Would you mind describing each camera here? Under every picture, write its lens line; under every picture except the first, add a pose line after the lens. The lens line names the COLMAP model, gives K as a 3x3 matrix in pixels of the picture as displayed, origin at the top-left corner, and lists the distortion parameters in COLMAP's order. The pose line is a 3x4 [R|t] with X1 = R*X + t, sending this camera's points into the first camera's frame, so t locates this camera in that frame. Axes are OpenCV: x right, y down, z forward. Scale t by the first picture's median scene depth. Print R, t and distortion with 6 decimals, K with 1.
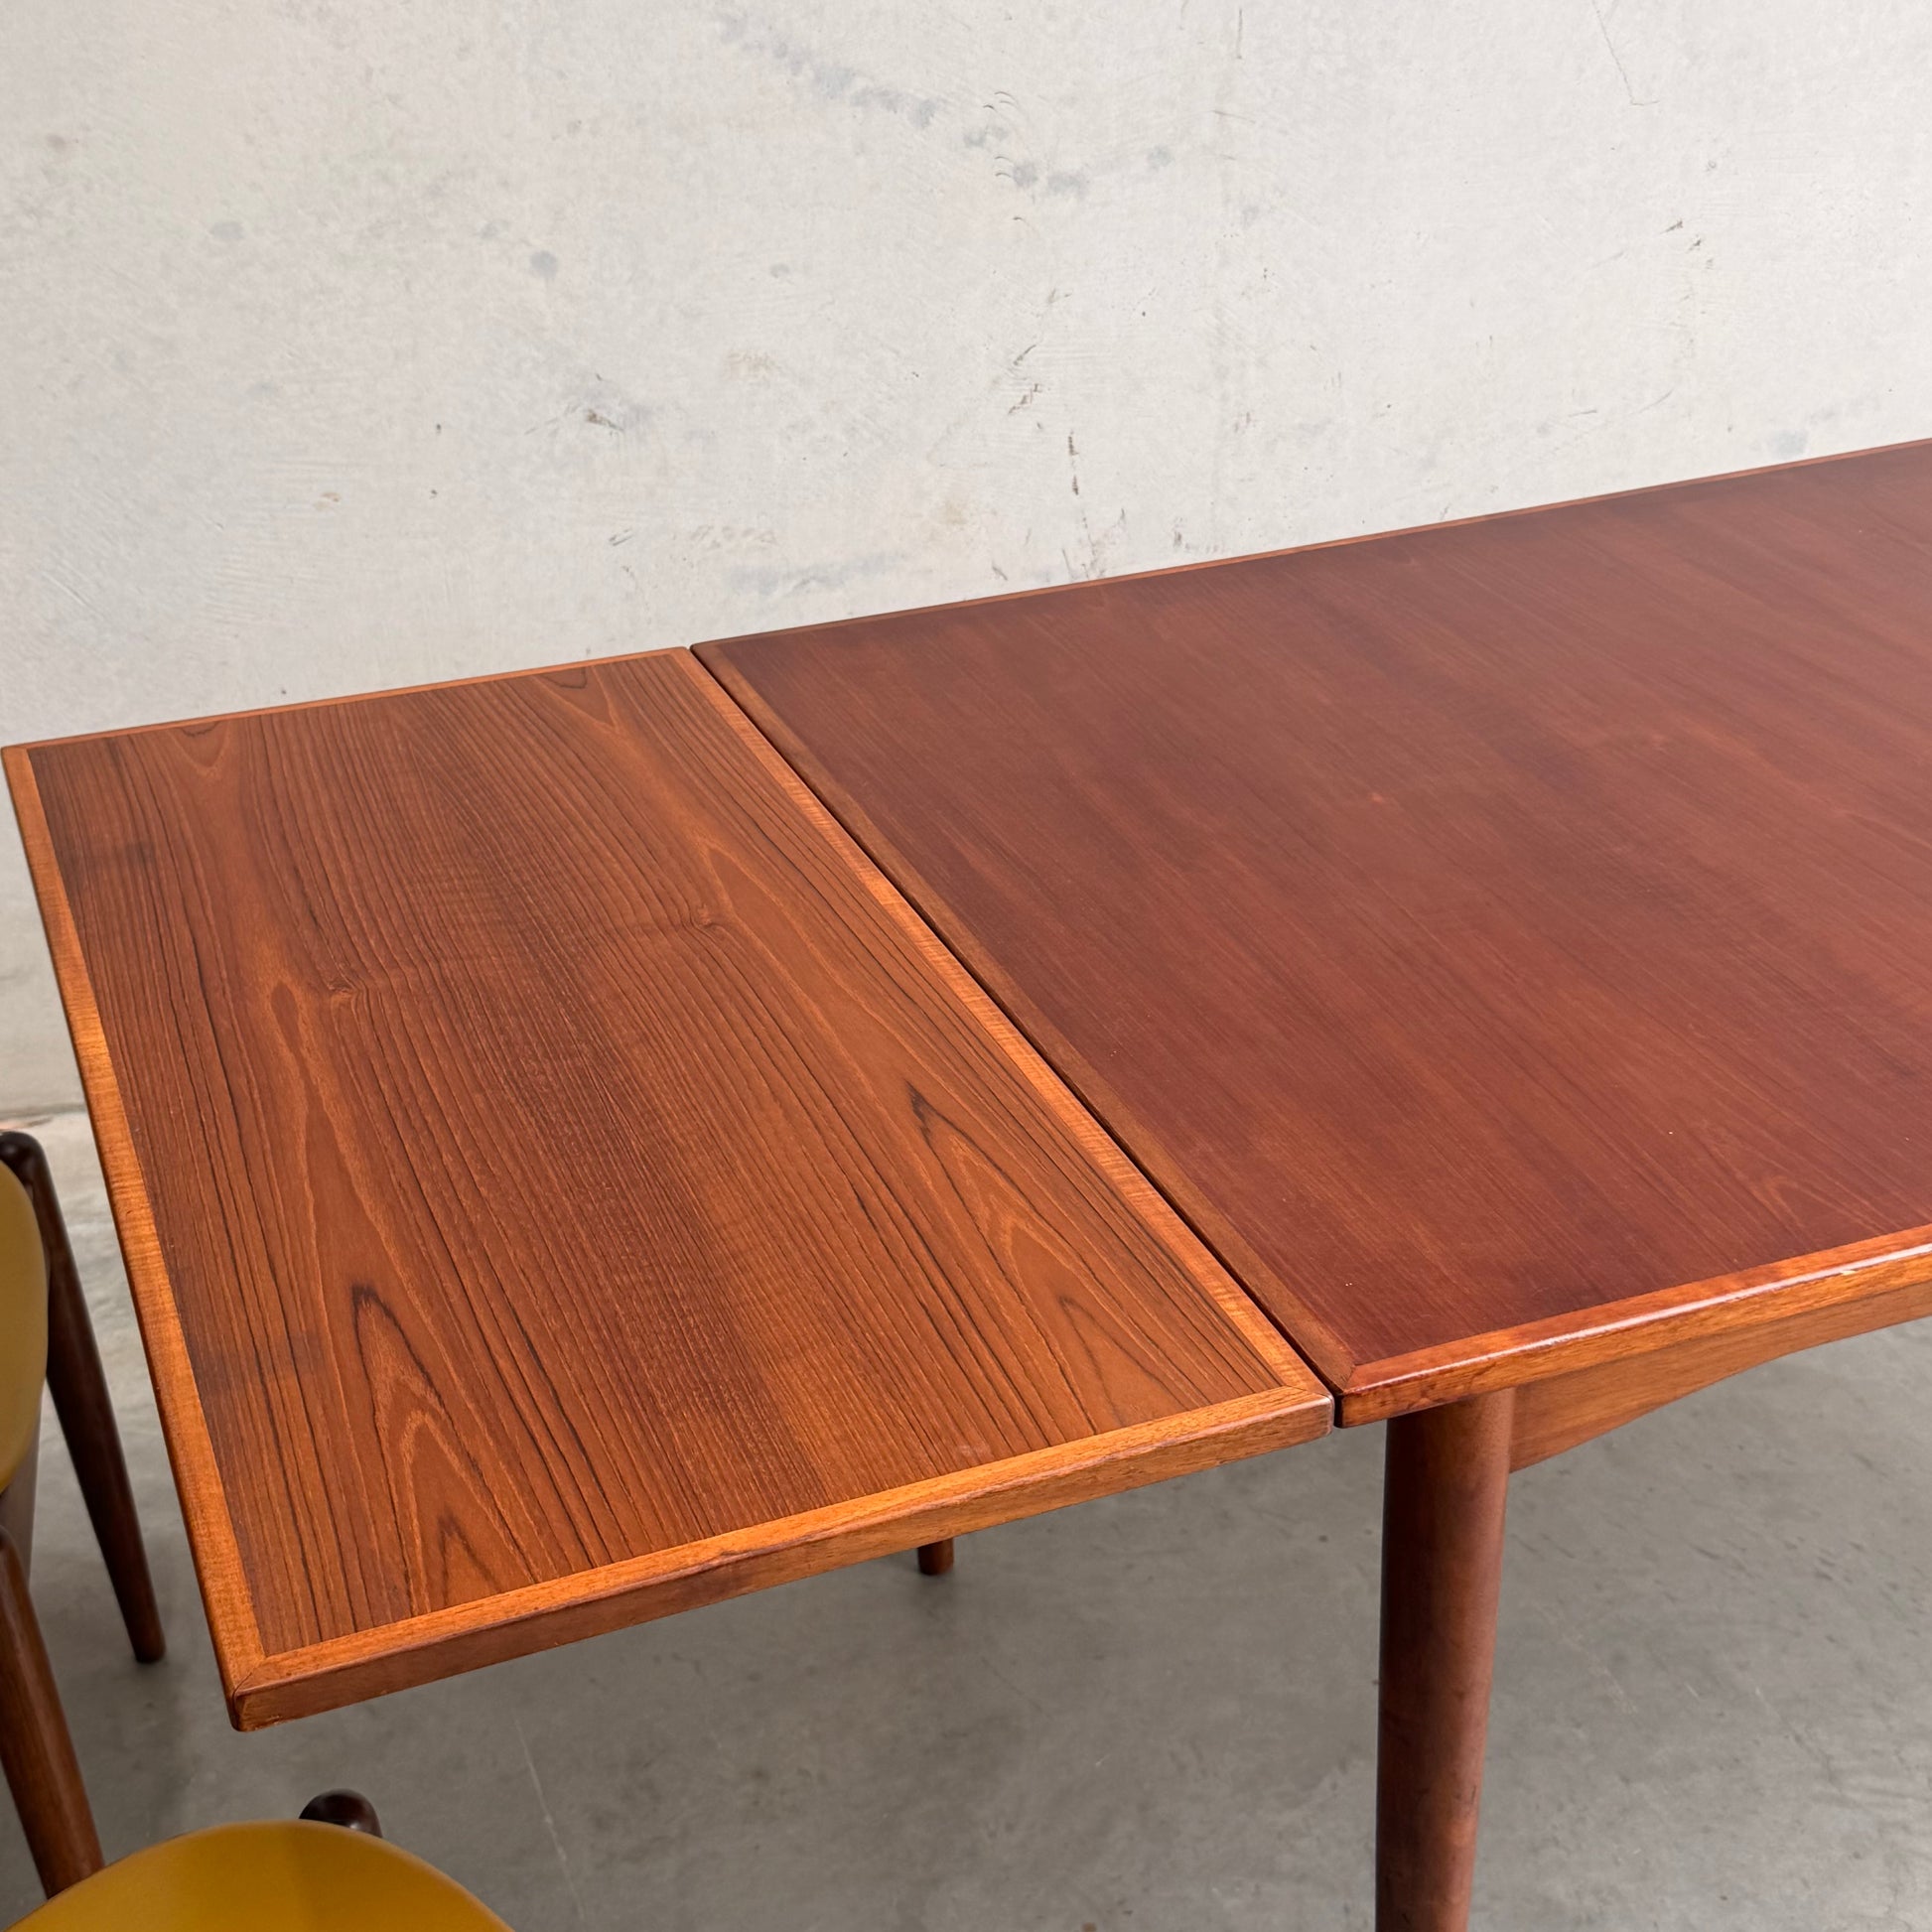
lens RADIAL K [[2773.8, 0, 966.0], [0, 2773.8, 966.0], [0, 0, 1]] dist [0.180524, -0.424170]
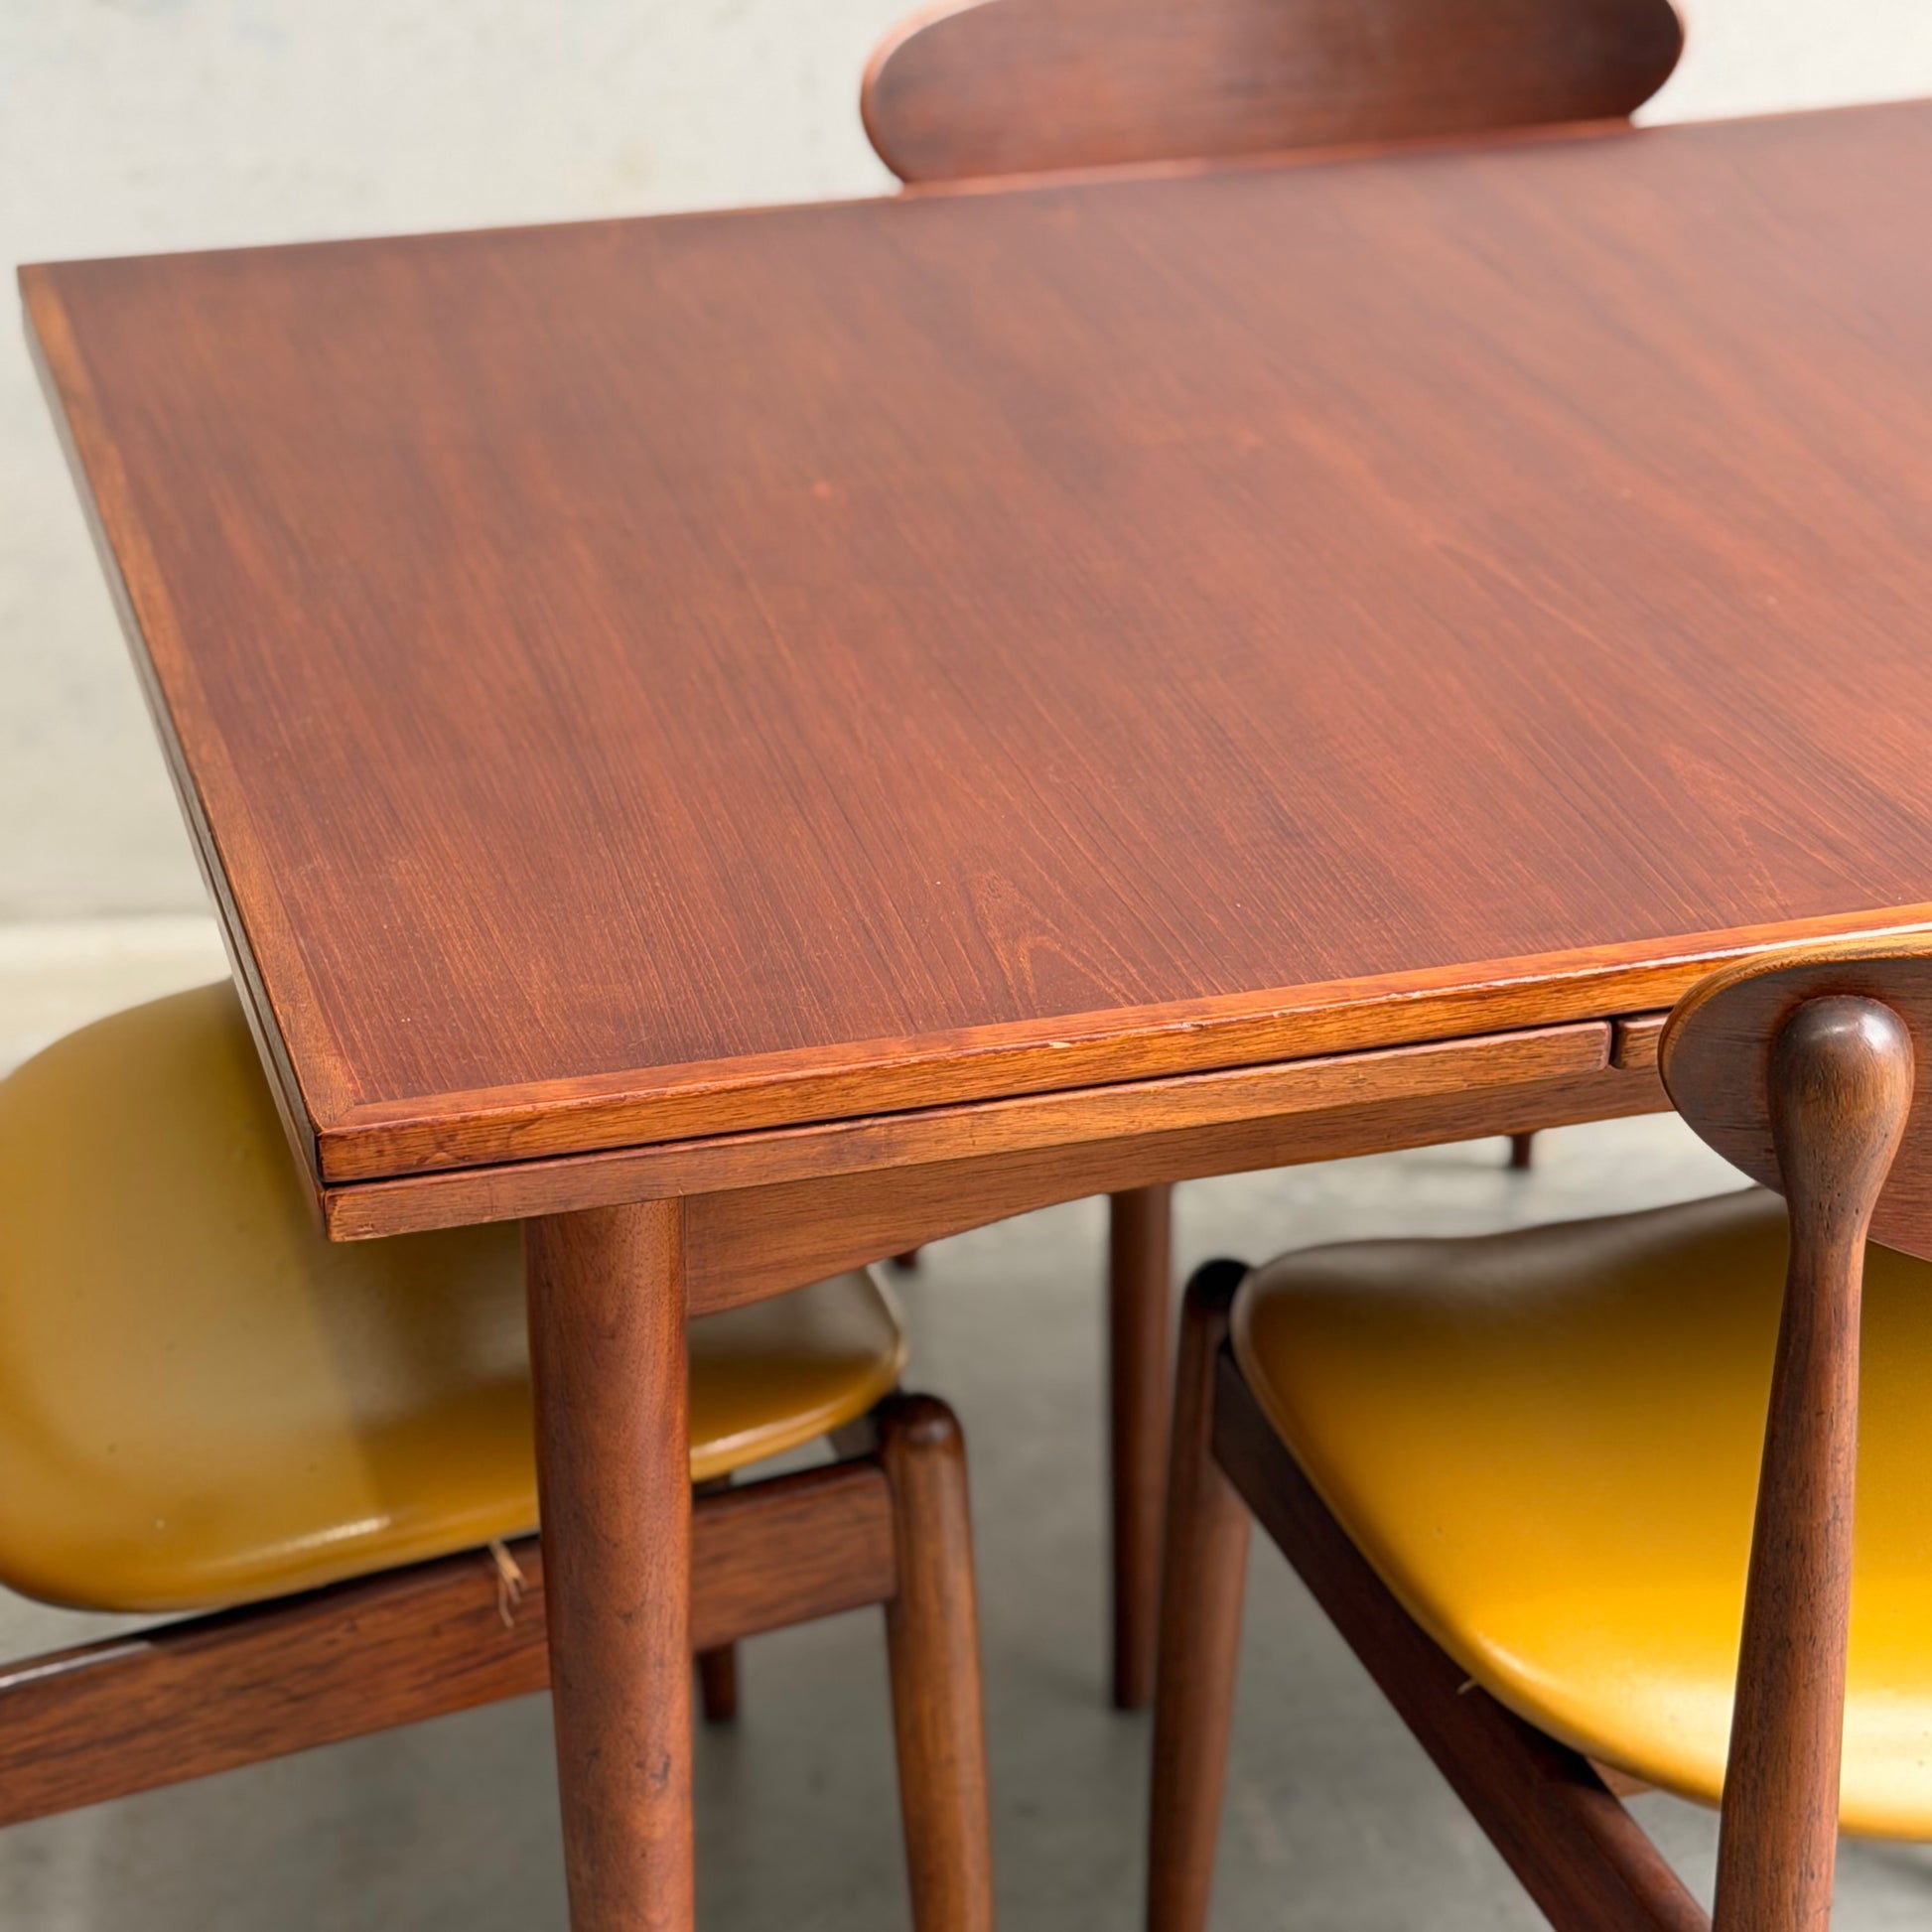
lens RADIAL K [[4367.0, 0, 966.0], [0, 4367.0, 966.0], [0, 0, 1]] dist [0.238437, -0.215698]
pose [[0.995110, 0.060336, -0.078202, 0.231393], [-0.061886, 0.997929, -0.017545, 0.067064], [0.076982, 0.022298, 0.996783, -0.111875]]
